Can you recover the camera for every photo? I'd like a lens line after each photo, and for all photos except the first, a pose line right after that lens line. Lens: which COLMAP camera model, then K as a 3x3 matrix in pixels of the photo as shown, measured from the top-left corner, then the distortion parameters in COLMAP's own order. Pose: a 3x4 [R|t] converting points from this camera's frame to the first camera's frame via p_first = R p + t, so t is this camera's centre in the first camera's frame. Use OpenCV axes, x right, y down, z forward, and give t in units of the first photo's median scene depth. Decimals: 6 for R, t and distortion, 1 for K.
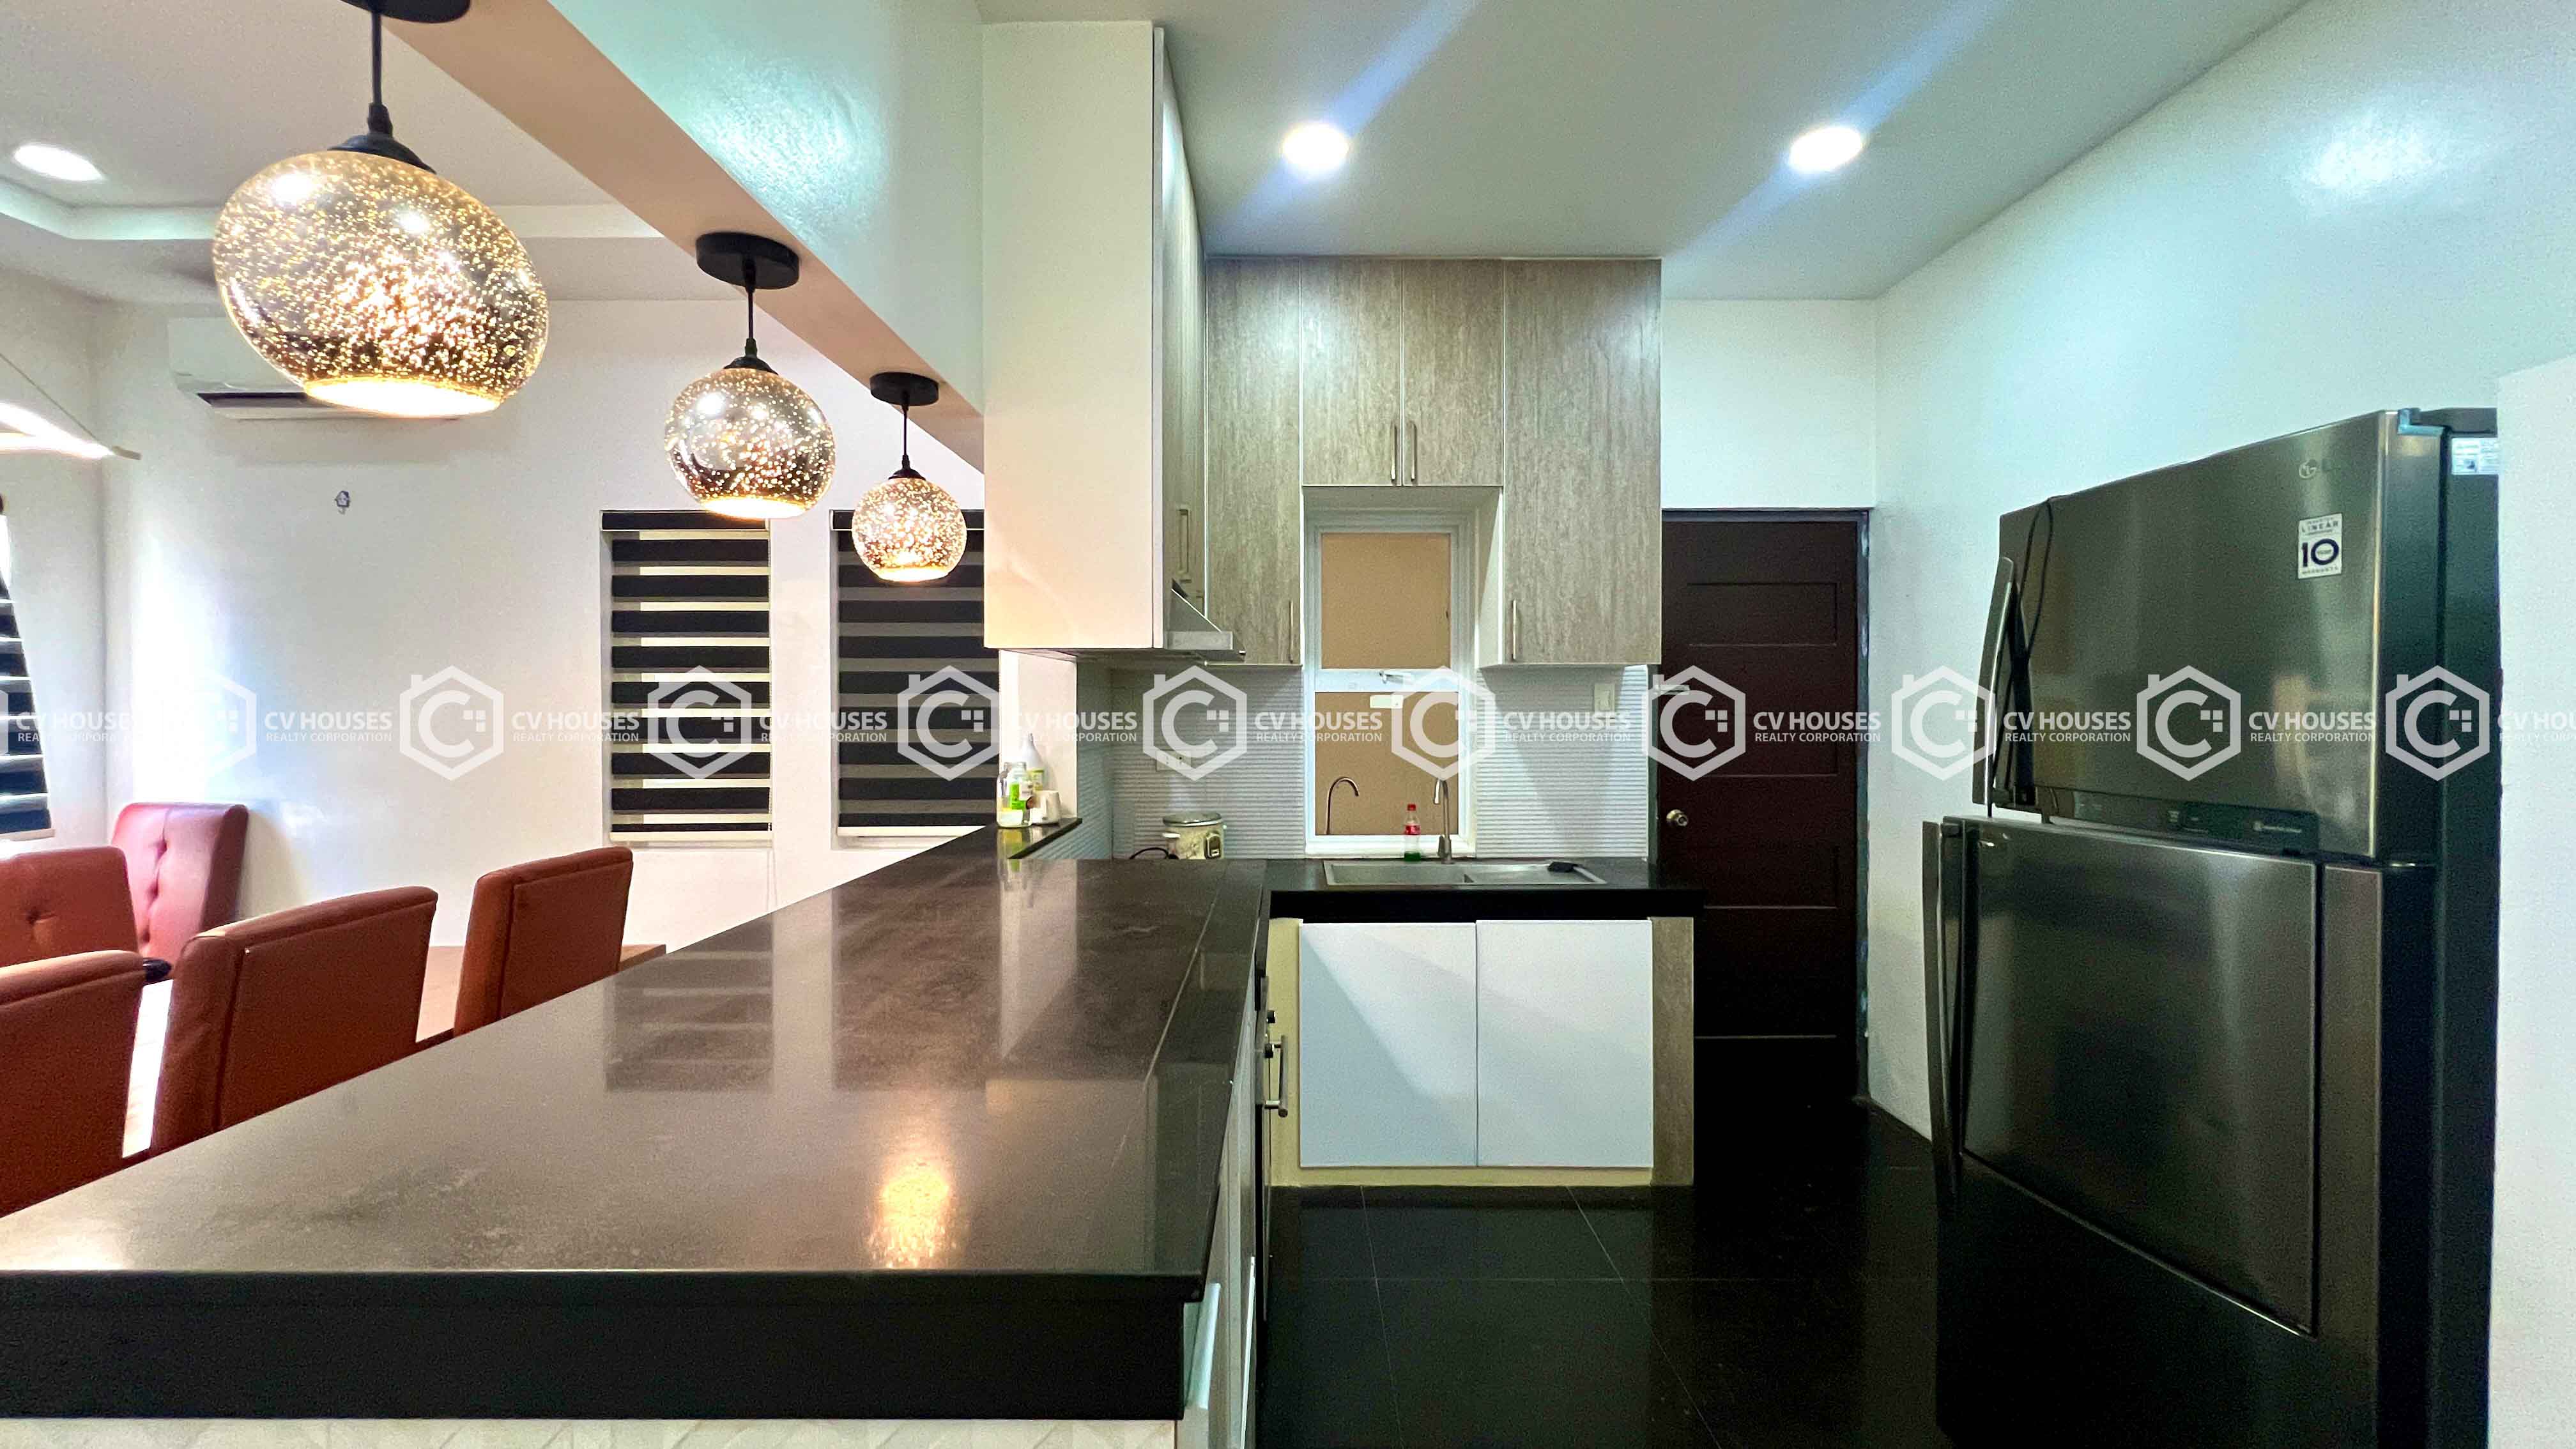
lens RADIAL K [[1039.7, 0, 1283.9], [0, 1039.7, 716.6], [0, 0, 1]] dist [0.002978, 0.000150]
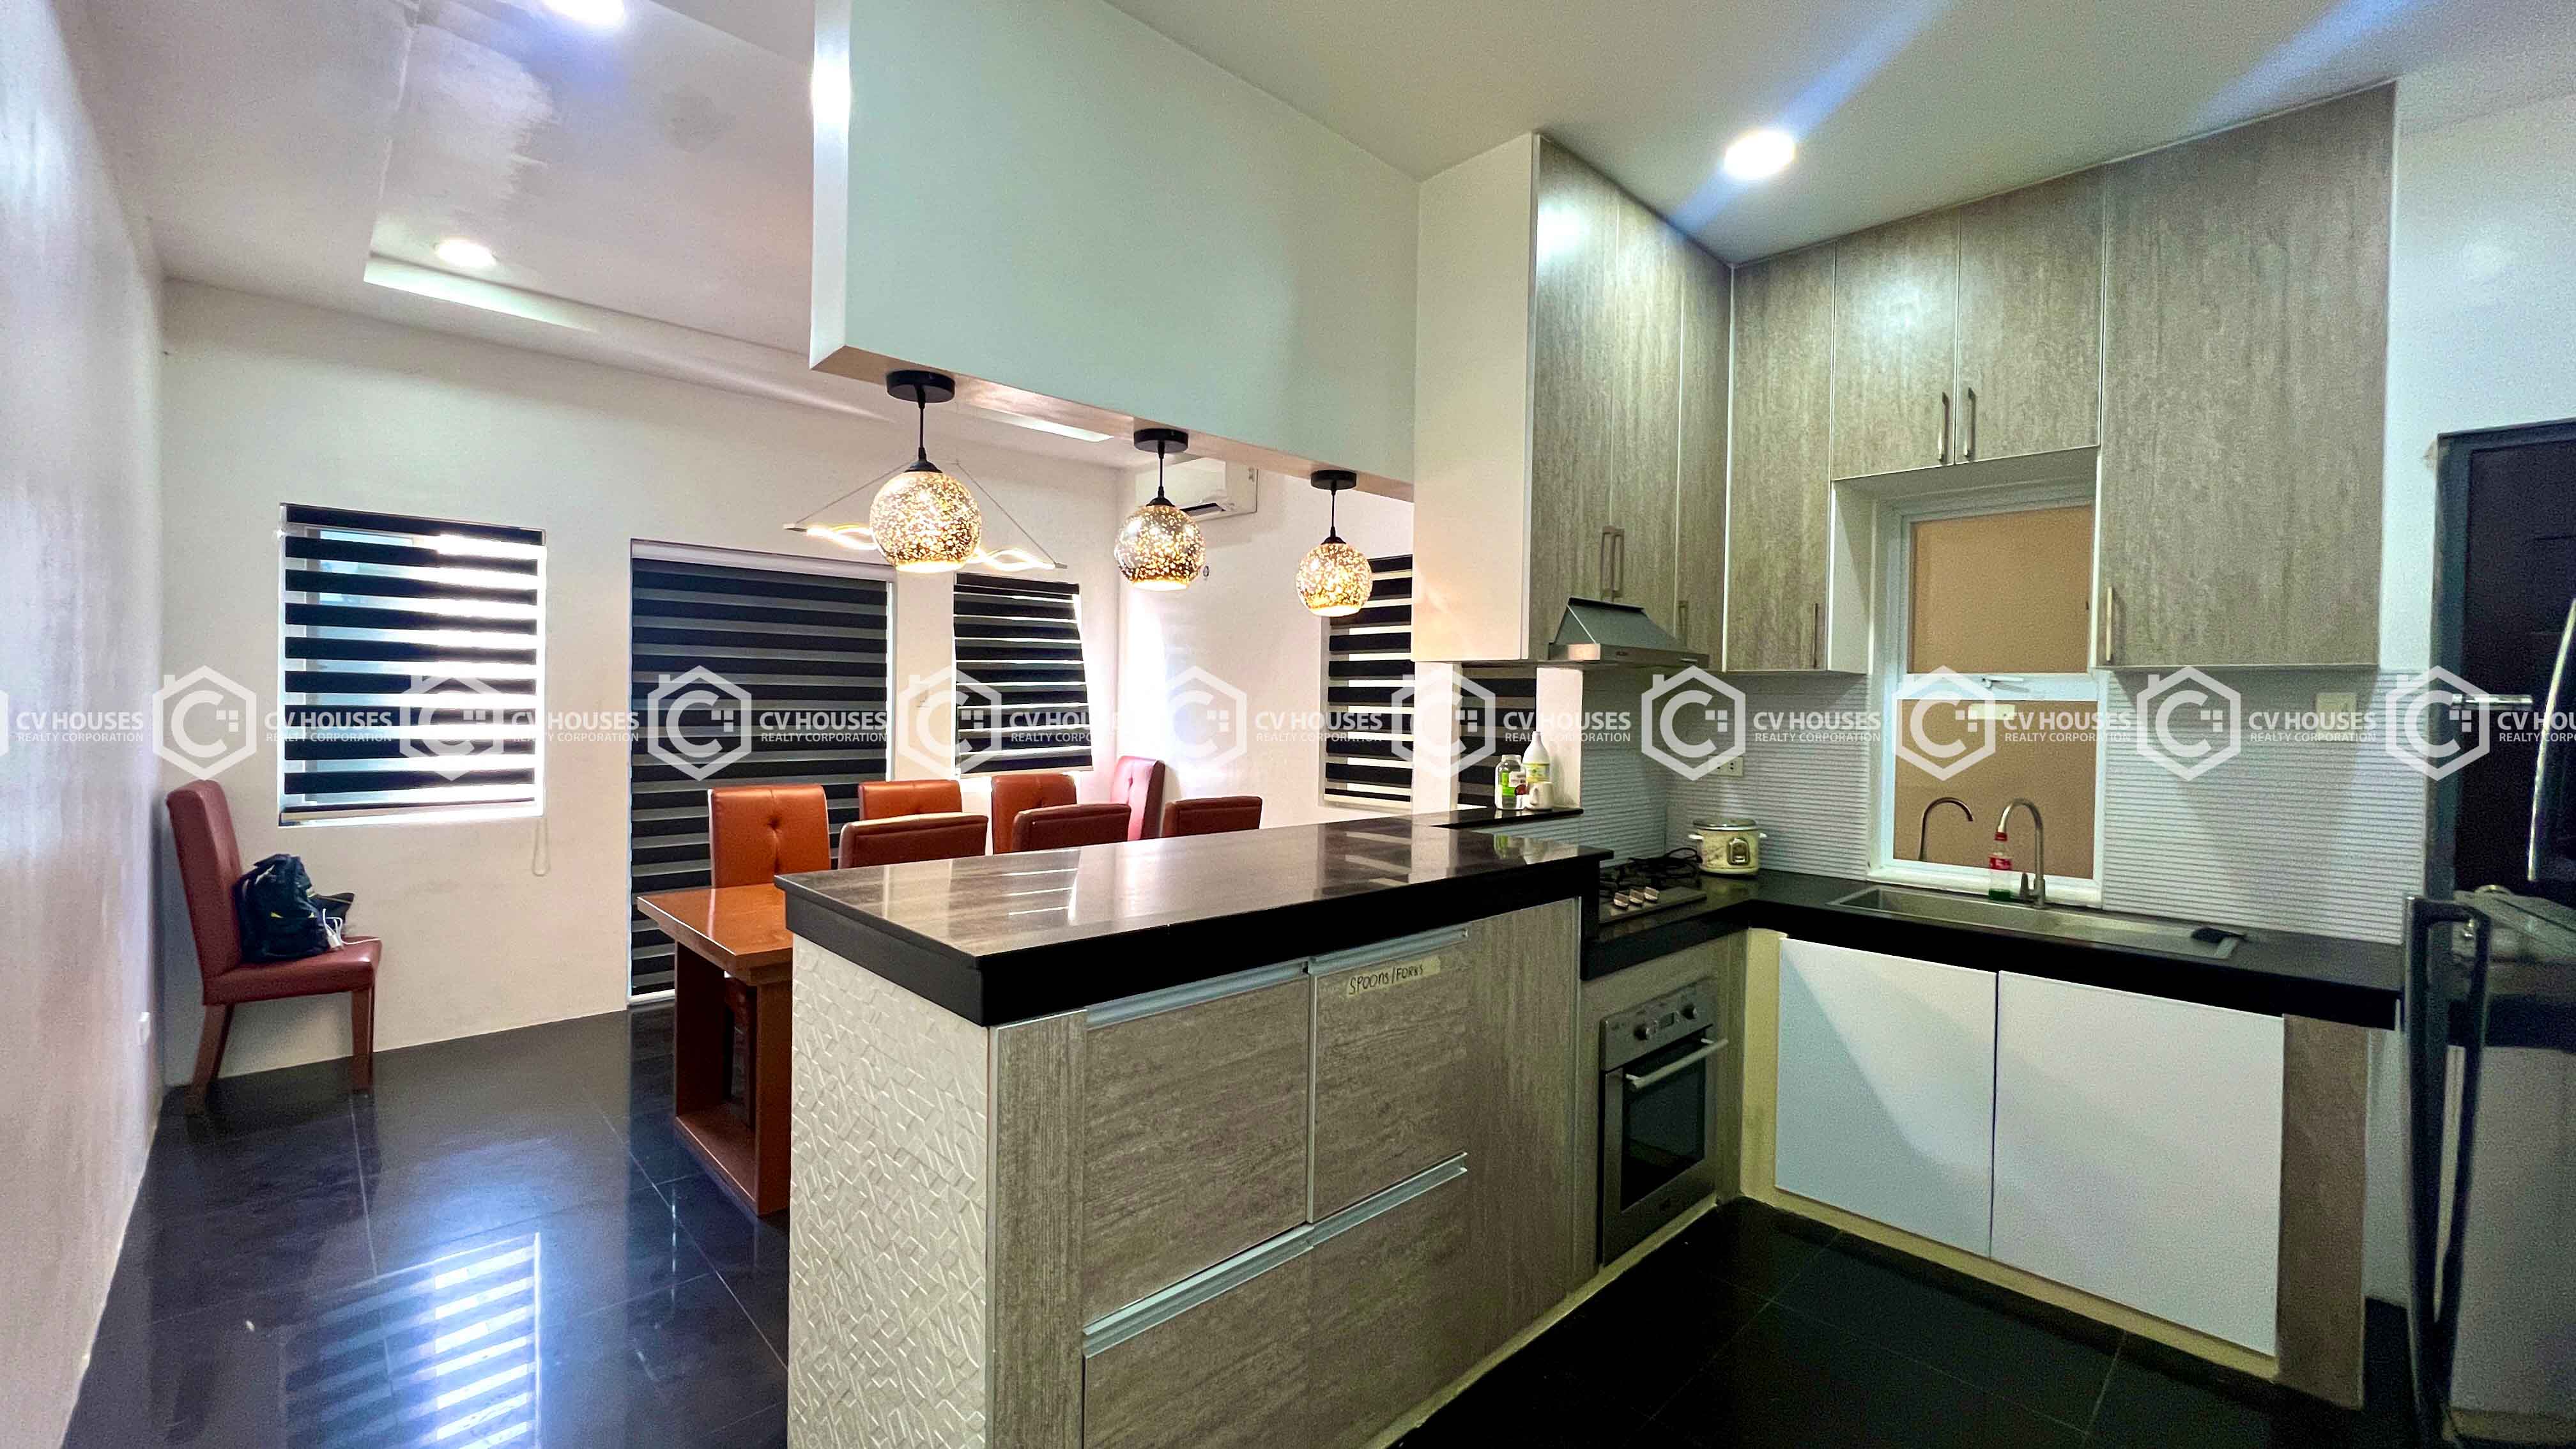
lens RADIAL K [[1039.7, 0, 1283.9], [0, 1039.7, 716.6], [0, 0, 1]] dist [0.002978, 0.000150]
pose [[0.693966, 0.023231, -0.719633, 0.358187], [-0.024818, 0.999657, 0.008338, -0.003479], [0.719580, 0.012074, 0.694304, -0.010841]]
